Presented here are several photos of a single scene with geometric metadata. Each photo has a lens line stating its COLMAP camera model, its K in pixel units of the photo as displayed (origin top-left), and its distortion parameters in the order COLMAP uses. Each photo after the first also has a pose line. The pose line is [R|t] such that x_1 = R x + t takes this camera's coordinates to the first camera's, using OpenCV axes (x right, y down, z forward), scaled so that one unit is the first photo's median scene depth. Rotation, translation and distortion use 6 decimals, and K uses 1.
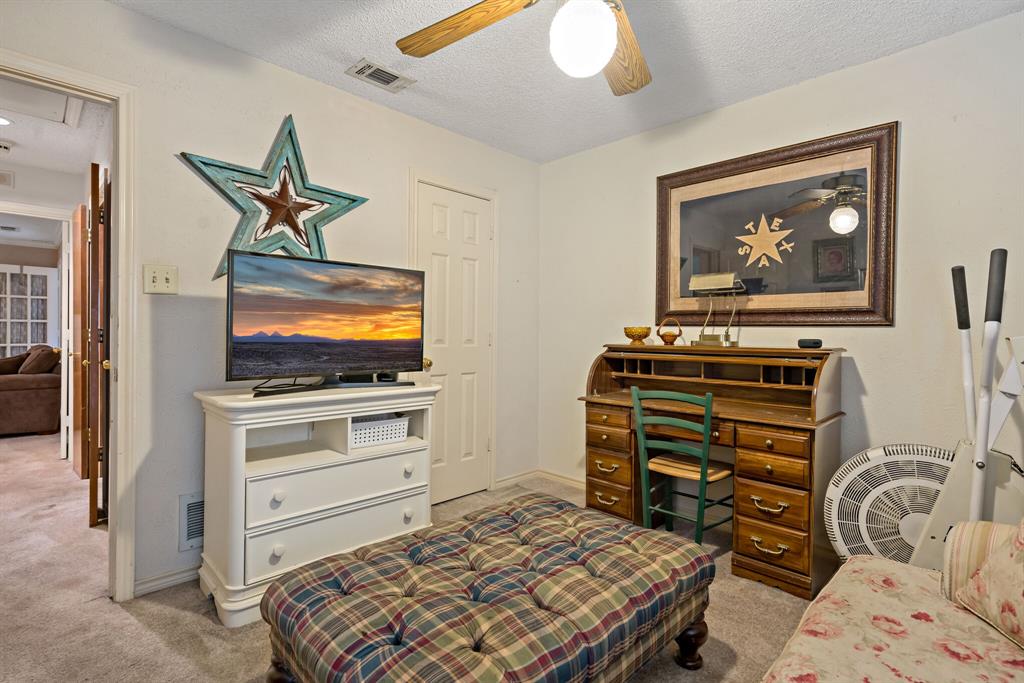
lens RADIAL K [[491.8, 0, 506.4], [0, 491.8, 333.2], [0, 0, 1]] dist [0.001451, 0.000260]
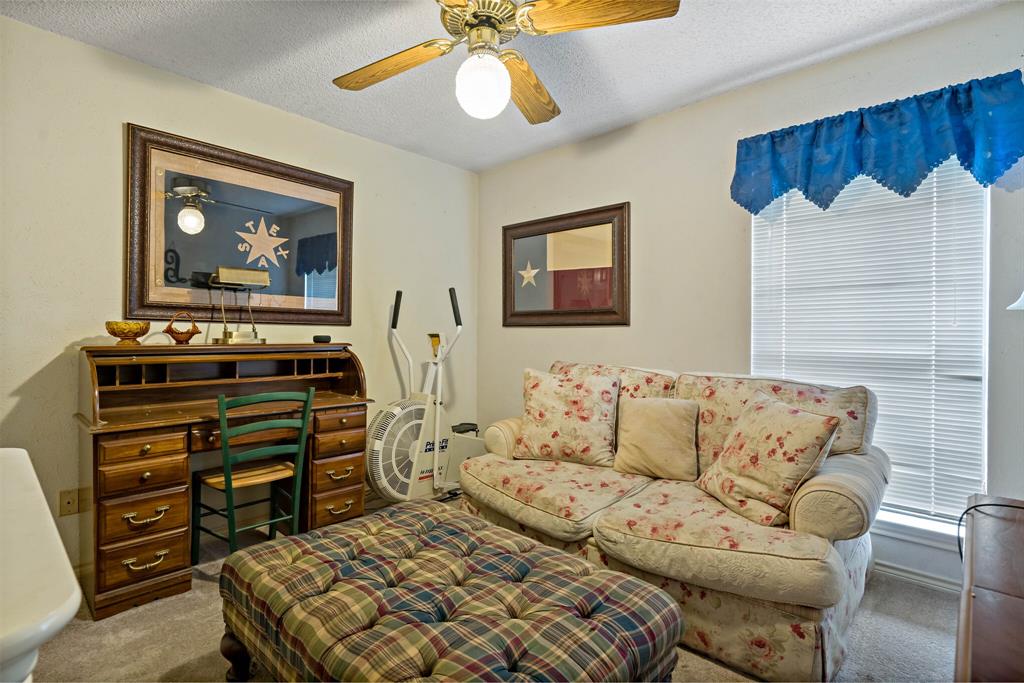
lens RADIAL K [[491.8, 0, 506.4], [0, 491.8, 333.2], [0, 0, 1]] dist [0.001451, 0.000260]
pose [[-0.045849, -0.006714, 0.998926, -0.643351], [-0.006820, 0.999956, 0.006408, -0.004570], [-0.998925, -0.006519, -0.045893, 0.609735]]
